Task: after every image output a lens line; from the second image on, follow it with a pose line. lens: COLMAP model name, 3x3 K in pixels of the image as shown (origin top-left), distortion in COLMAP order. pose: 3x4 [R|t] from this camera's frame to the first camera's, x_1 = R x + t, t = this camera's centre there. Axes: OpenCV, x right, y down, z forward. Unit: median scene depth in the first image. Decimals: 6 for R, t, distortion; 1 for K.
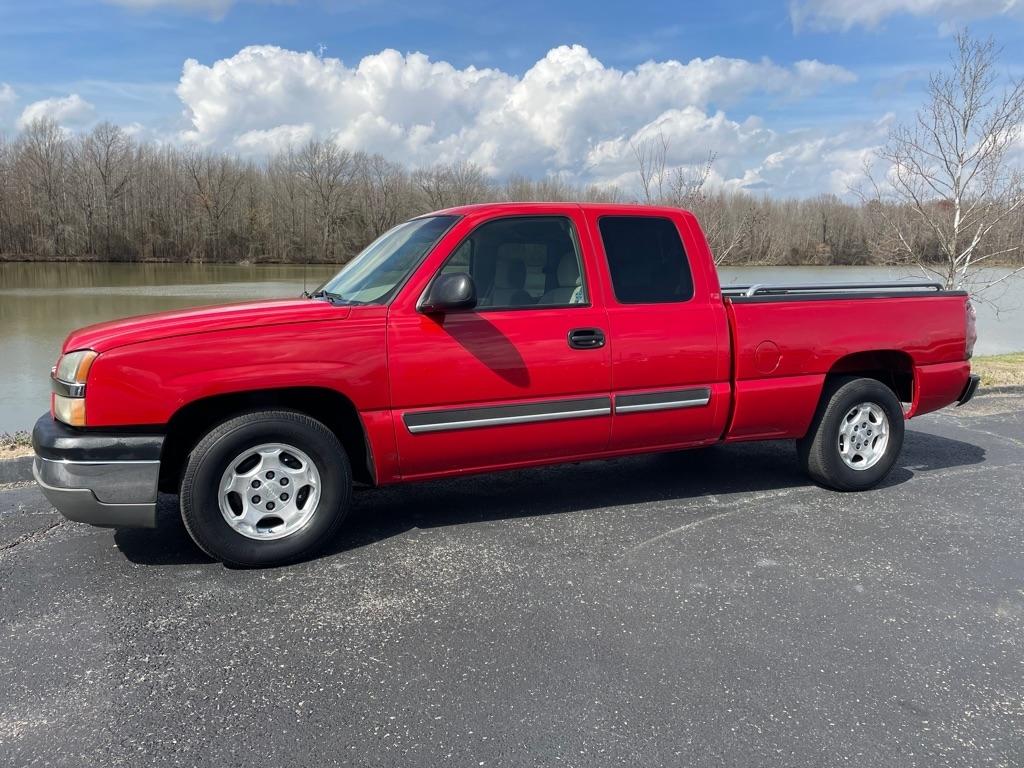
lens RADIAL K [[749.6, 0, 512.0], [0, 749.6, 384.0], [0, 0, 1]] dist [0.078806, -0.092676]
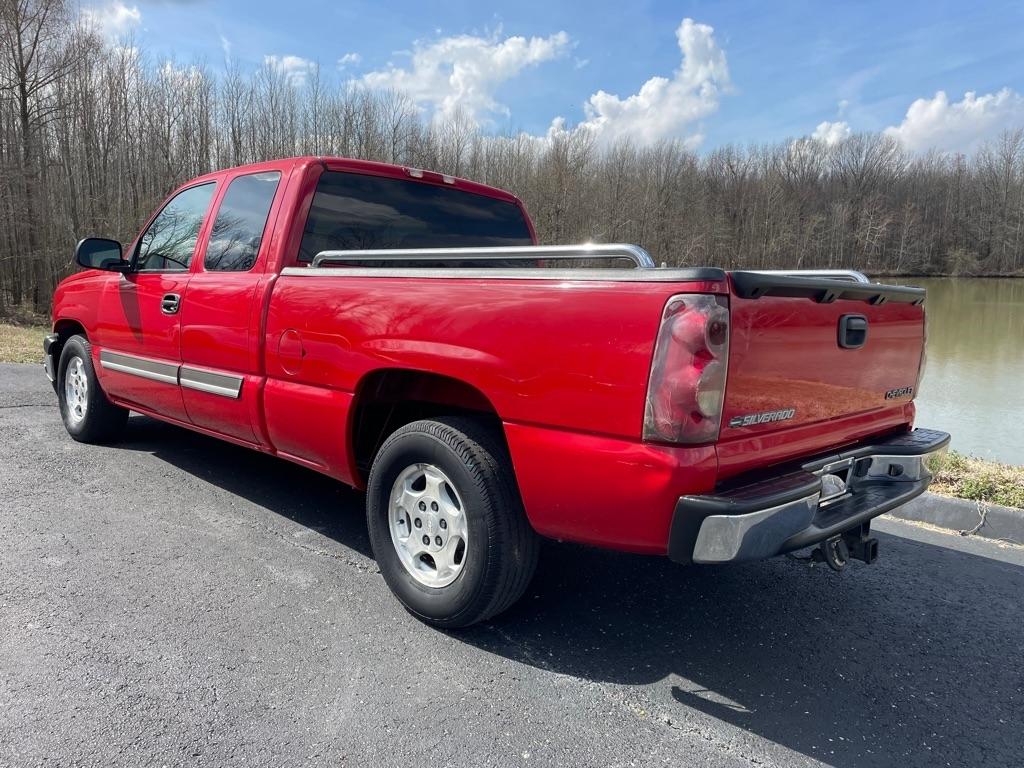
lens RADIAL K [[755.7, 0, 512.0], [0, 755.7, 384.0], [0, 0, 1]] dist [0.084882, -0.099914]
pose [[0.373344, 0.133070, -0.918099, 1.356278], [-0.154450, 0.984762, 0.079926, -0.119372], [0.914746, 0.111961, 0.388208, 1.148735]]
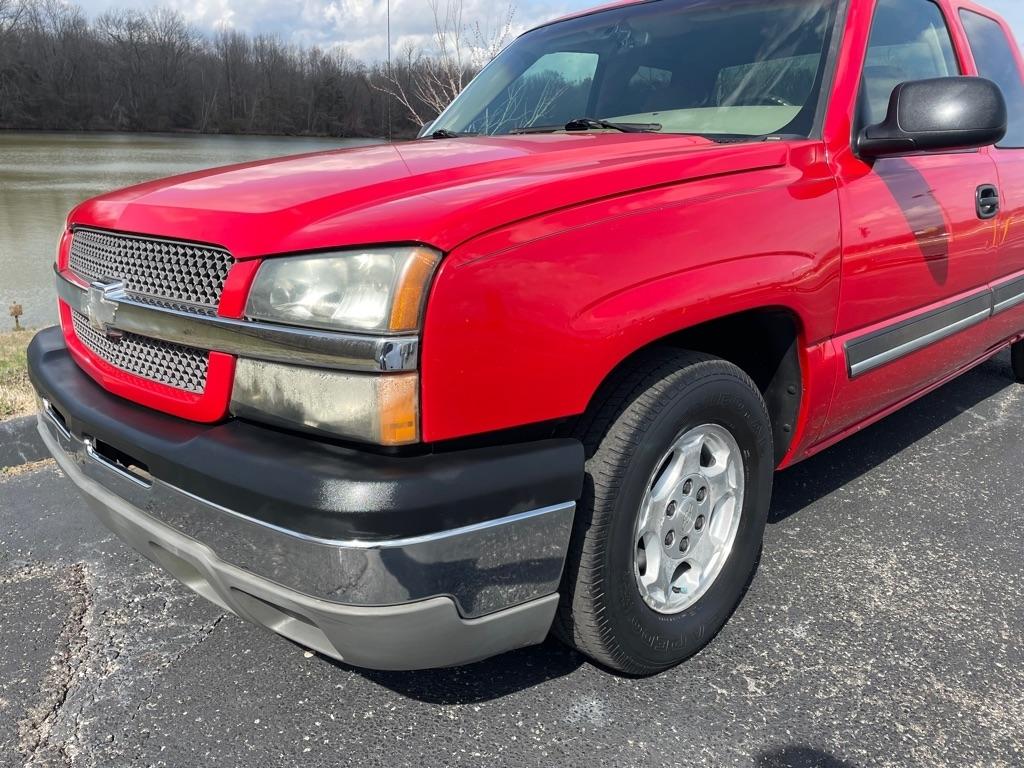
lens RADIAL K [[758.0, 0, 506.7], [0, 758.0, 380.6], [0, 0, 1]] dist [0.085384, -0.101469]
pose [[0.946702, -0.085019, 0.310689, -0.562795], [0.037173, 0.986930, 0.156802, -0.031804], [-0.319960, -0.136895, 0.937489, 0.550365]]
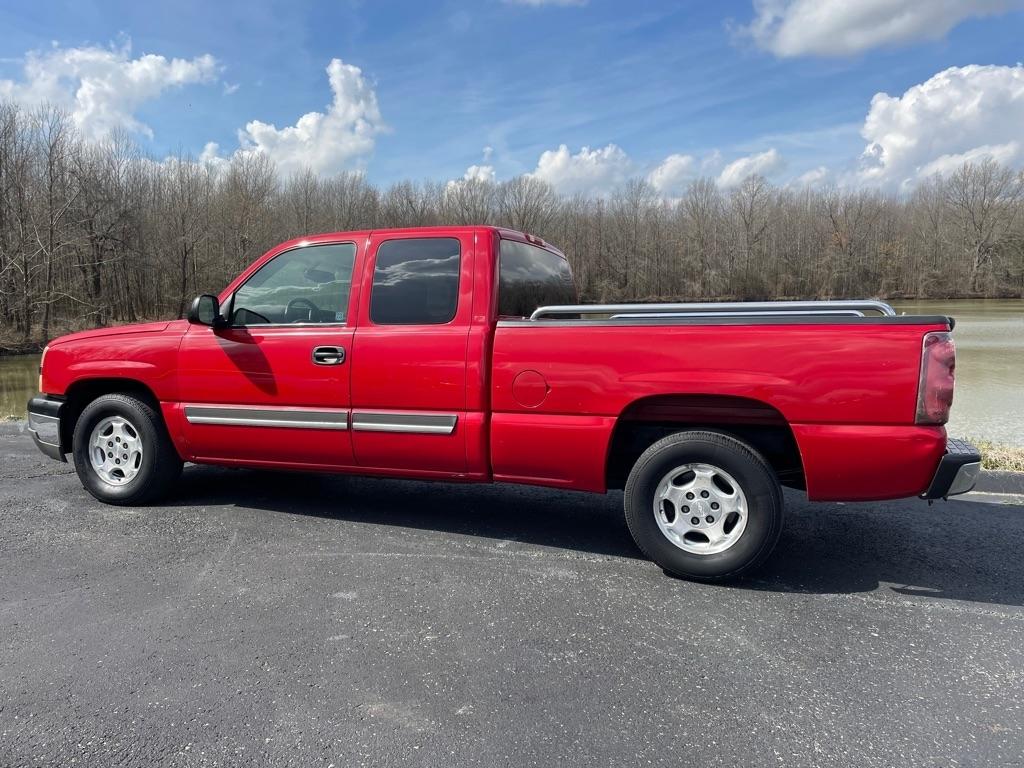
lens RADIAL K [[753.7, 0, 519.2], [0, 753.7, 381.2], [0, 0, 1]] dist [0.092667, -0.118610]
pose [[0.713771, 0.058533, -0.697929, 1.173717], [-0.095622, 0.995315, -0.014319, -0.038876], [0.693821, 0.076957, 0.716024, 0.463310]]
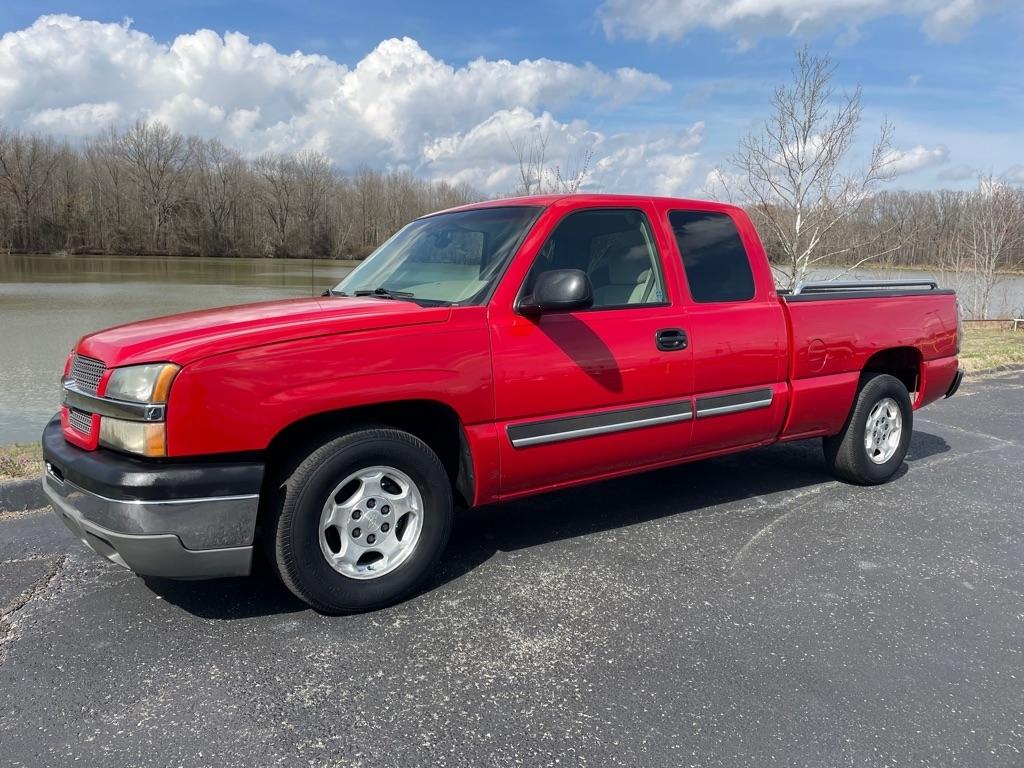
lens RADIAL K [[749.6, 0, 512.0], [0, 749.6, 384.0], [0, 0, 1]] dist [0.078806, -0.092676]
pose [[0.981233, -0.021757, 0.191594, -0.311341], [0.020618, 0.999756, 0.007935, -0.018176], [-0.191720, -0.003836, 0.981442, 0.122077]]
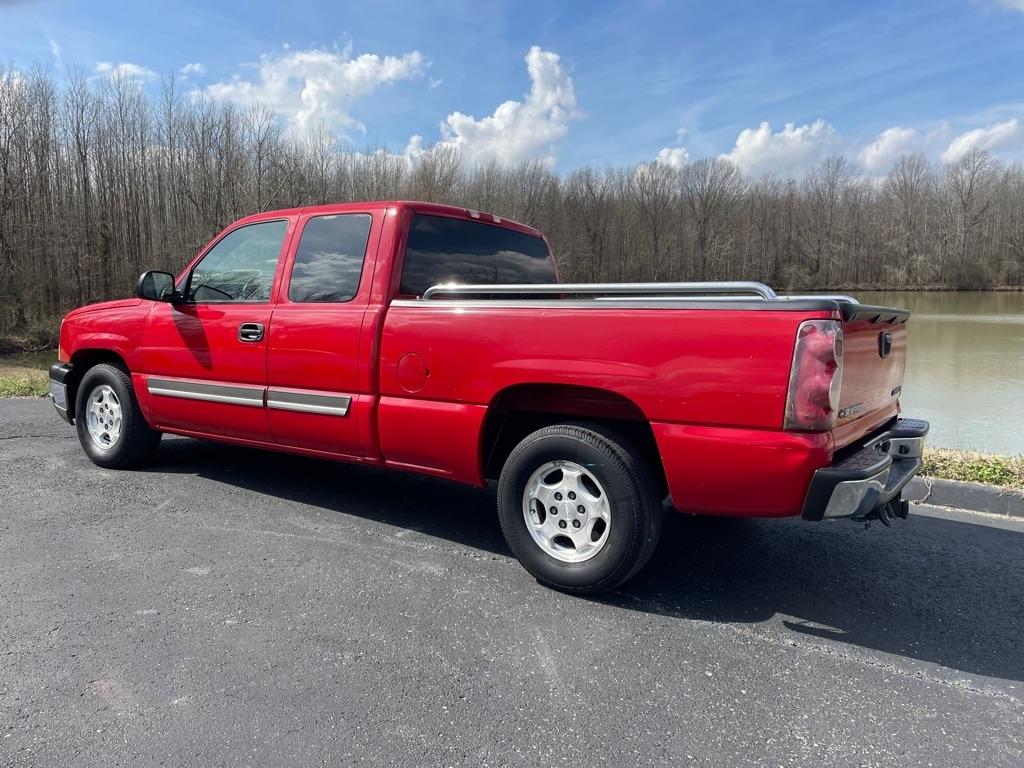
lens RADIAL K [[753.7, 0, 519.2], [0, 753.7, 381.2], [0, 0, 1]] dist [0.092667, -0.118610]
pose [[0.533639, 0.095943, -0.840252, 1.372540], [-0.131405, 0.990884, 0.029687, -0.082736], [0.835441, 0.094572, 0.541382, 0.819675]]
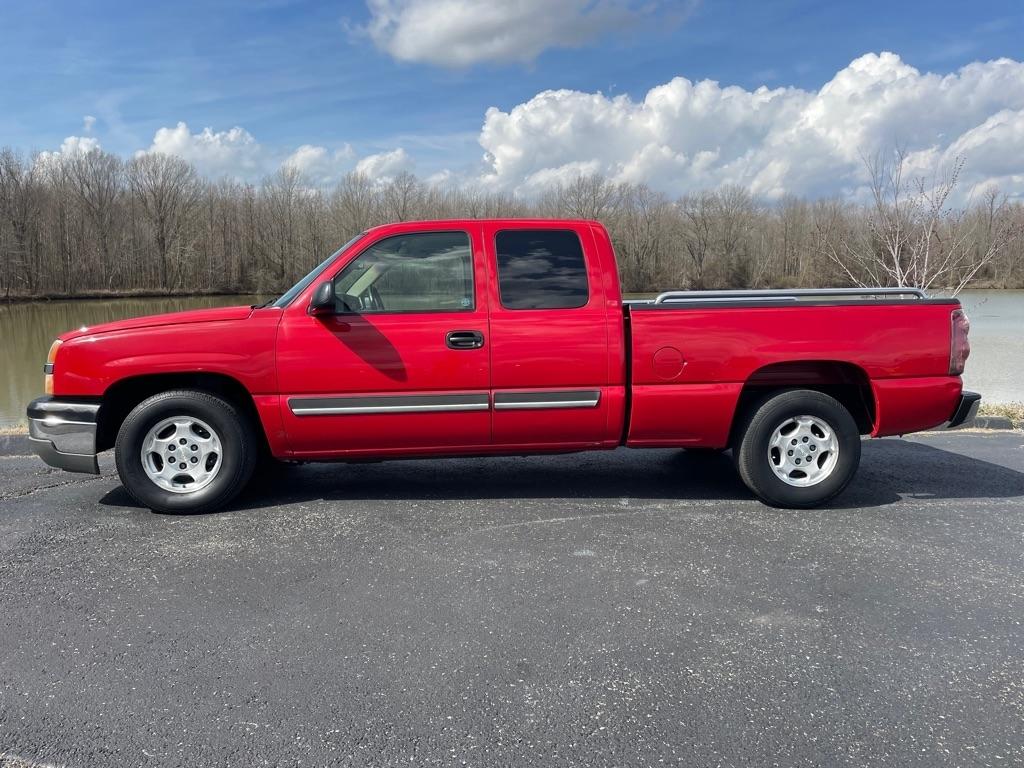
lens RADIAL K [[749.6, 0, 512.0], [0, 749.6, 384.0], [0, 0, 1]] dist [0.078806, -0.092676]
pose [[0.942492, 0.027971, -0.333056, 0.598609], [-0.040009, 0.998769, -0.029338, 0.037848], [0.331826, 0.040976, 0.942450, -0.020796]]
